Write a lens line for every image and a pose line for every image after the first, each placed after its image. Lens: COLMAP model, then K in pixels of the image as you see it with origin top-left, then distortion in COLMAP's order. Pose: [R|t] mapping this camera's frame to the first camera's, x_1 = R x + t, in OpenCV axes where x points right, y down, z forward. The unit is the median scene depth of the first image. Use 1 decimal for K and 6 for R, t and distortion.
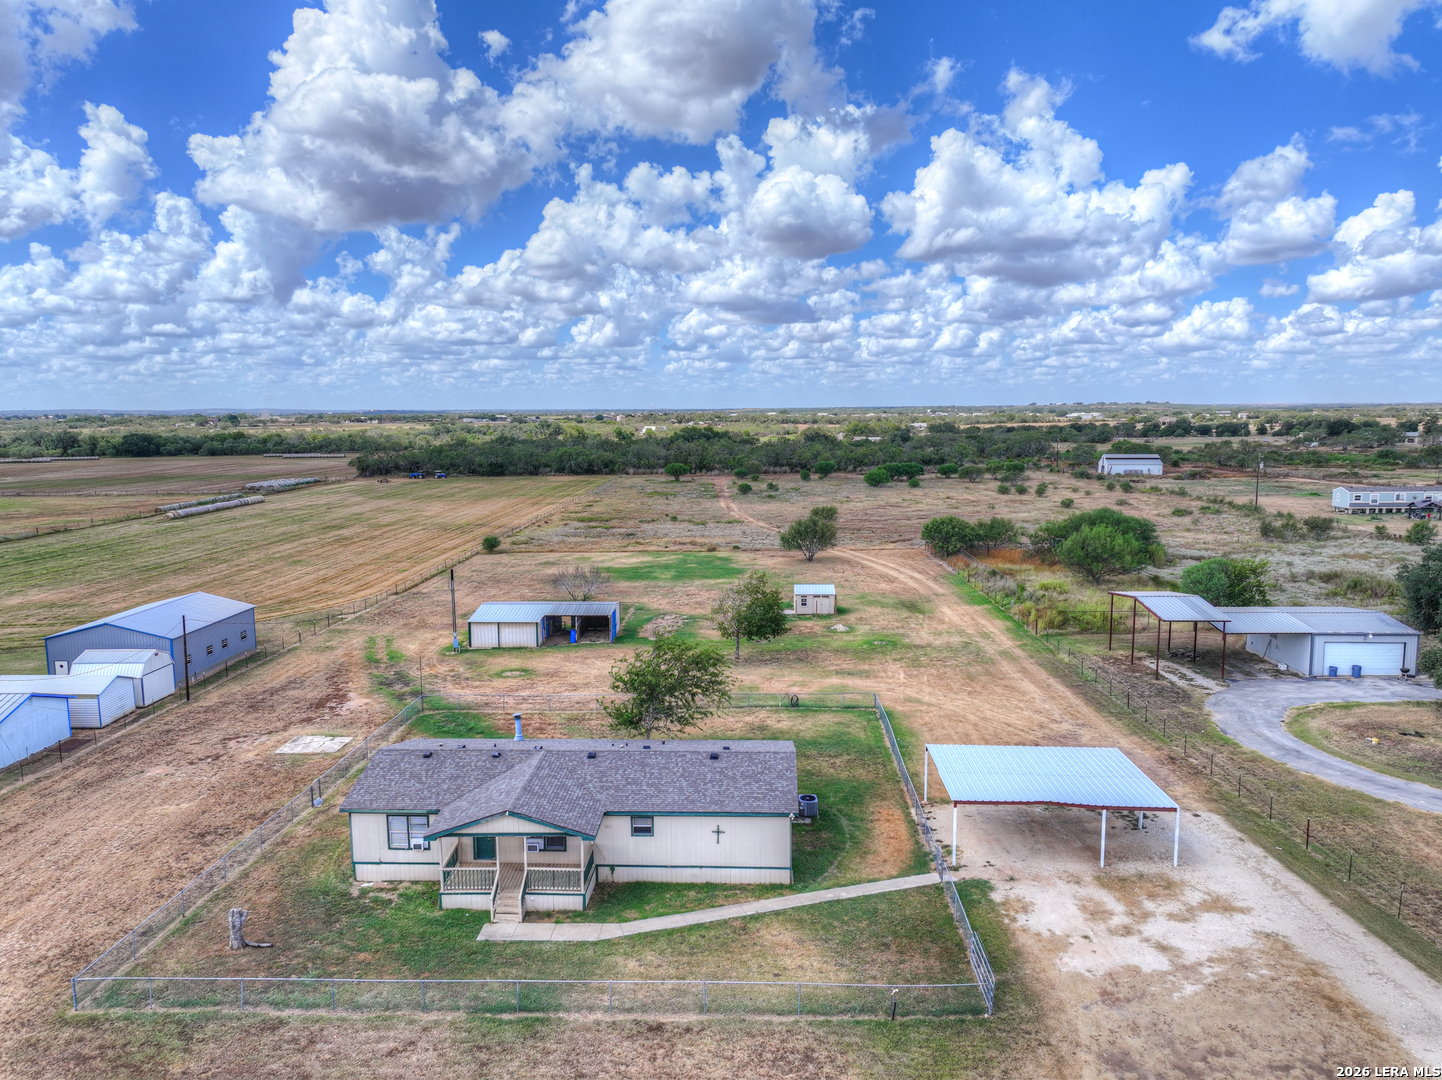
lens RADIAL K [[1014.7, 0, 718.9], [0, 1014.7, 536.8], [0, 0, 1]] dist [-0.004189, 0.020342]
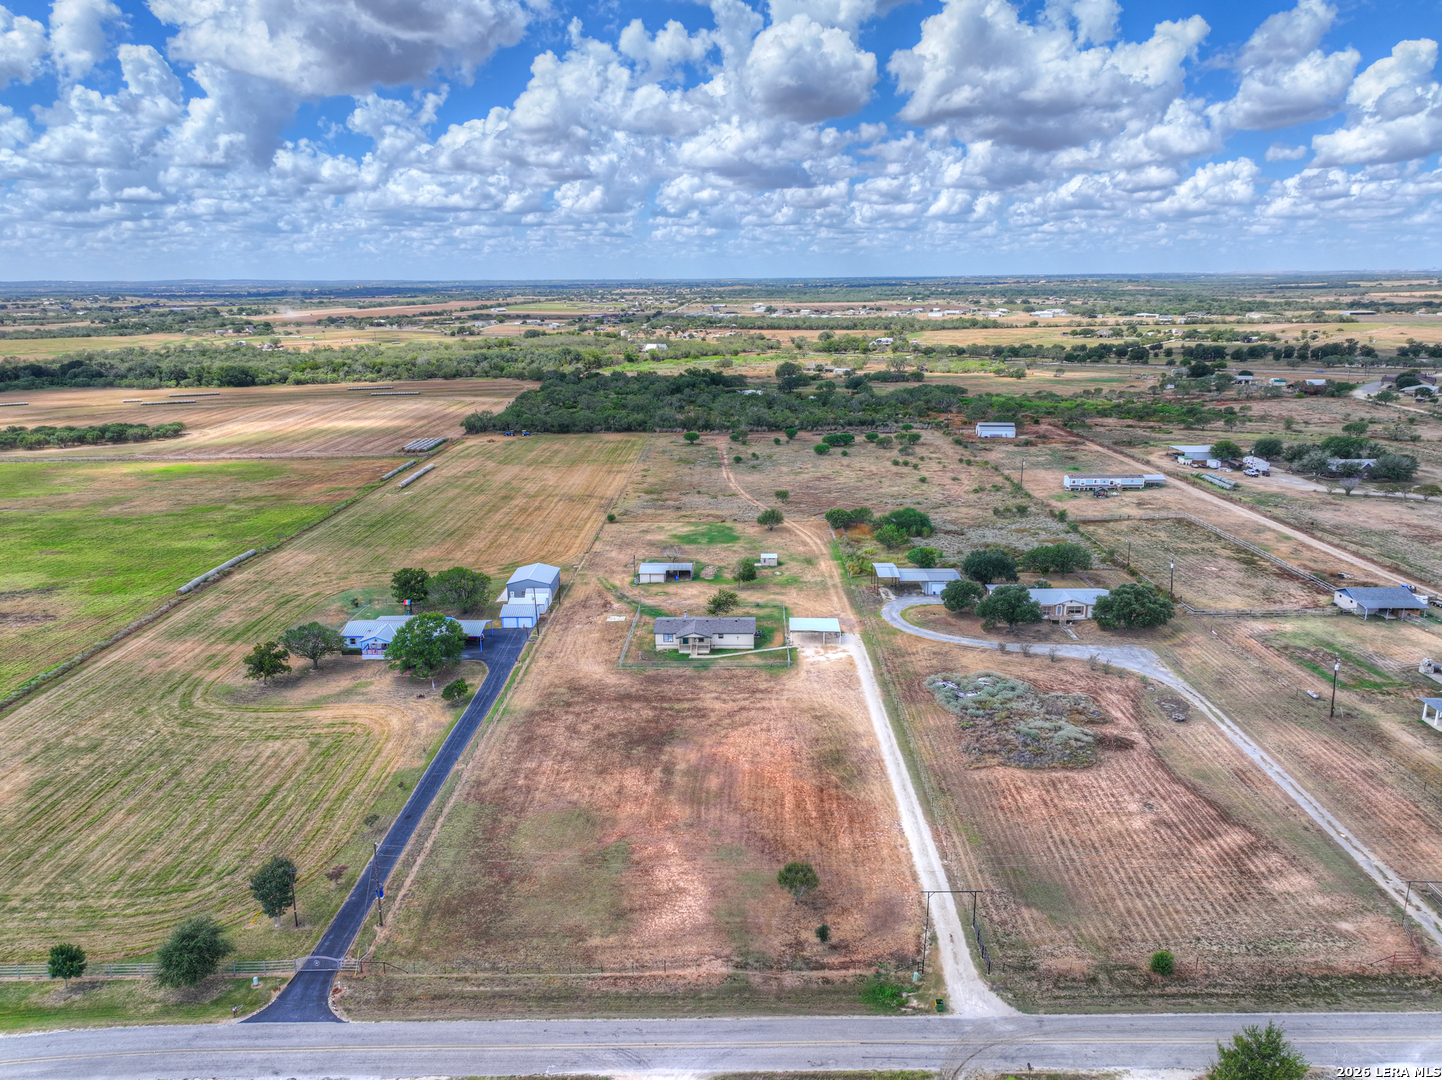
lens RADIAL K [[1014.7, 0, 718.9], [0, 1014.7, 536.8], [0, 0, 1]] dist [-0.004189, 0.020342]
pose [[0.999952, -0.004818, 0.008564, -0.055645], [0.003708, 0.992126, 0.125189, -0.338276], [-0.009100, -0.125151, 0.992096, -1.611673]]
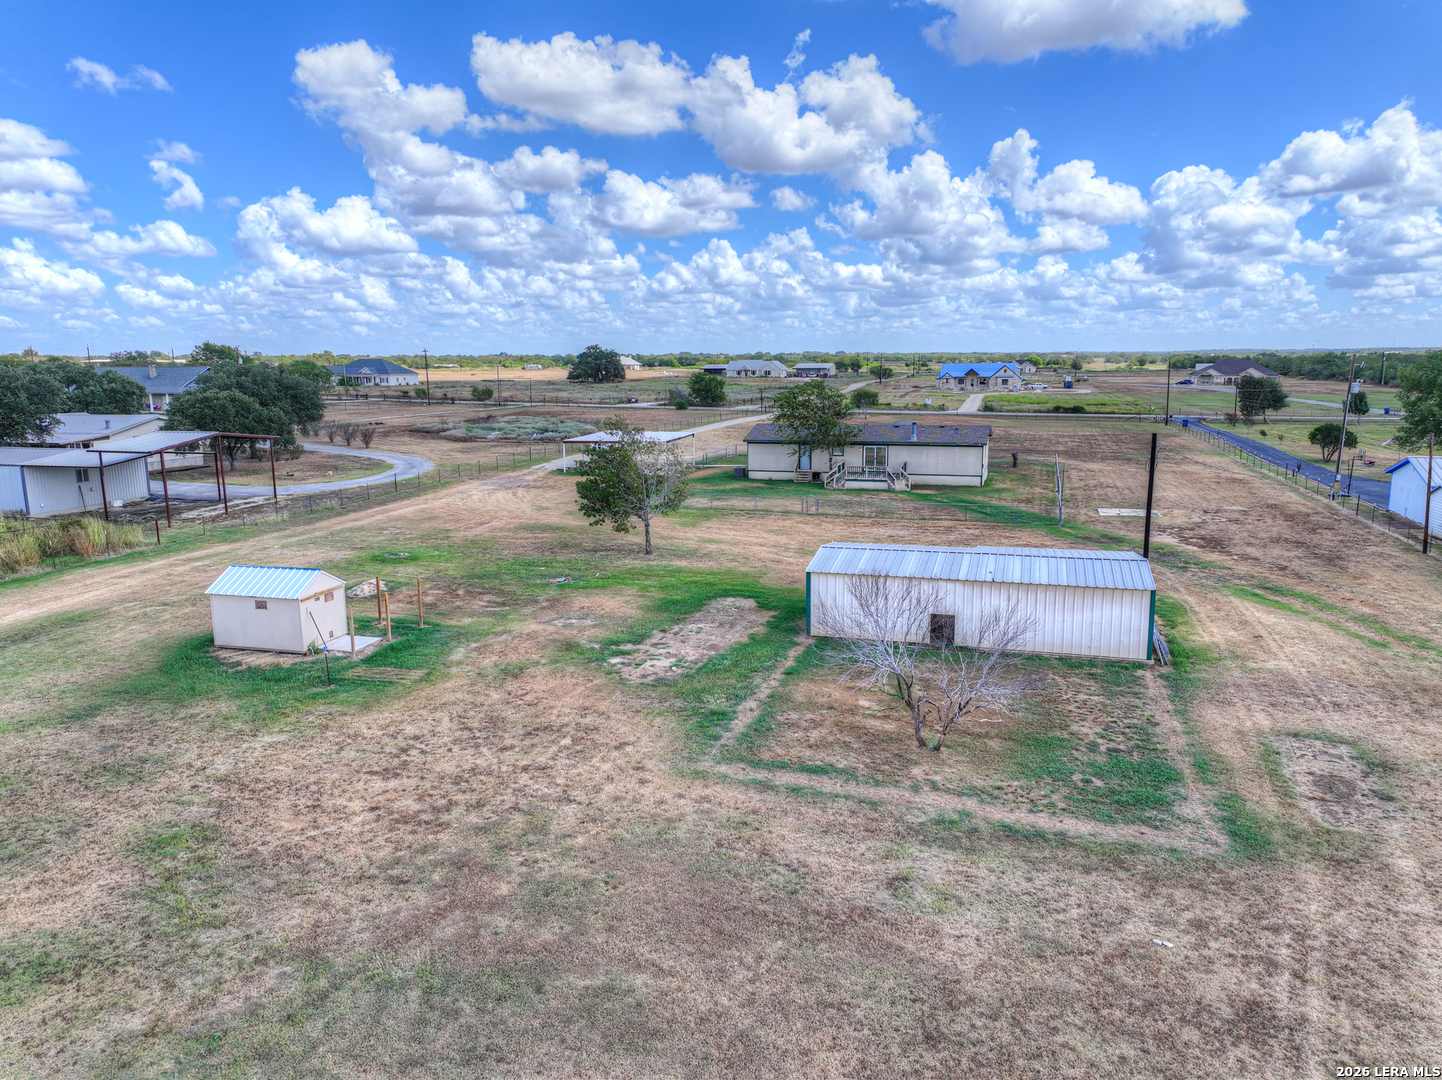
lens RADIAL K [[1014.7, 0, 718.9], [0, 1014.7, 536.8], [0, 0, 1]] dist [-0.004189, 0.020342]
pose [[-0.966631, -0.030738, 0.254323, -0.175265], [0.046647, 0.955059, 0.292724, -0.072383], [-0.251891, 0.294819, -0.921755, 1.450660]]
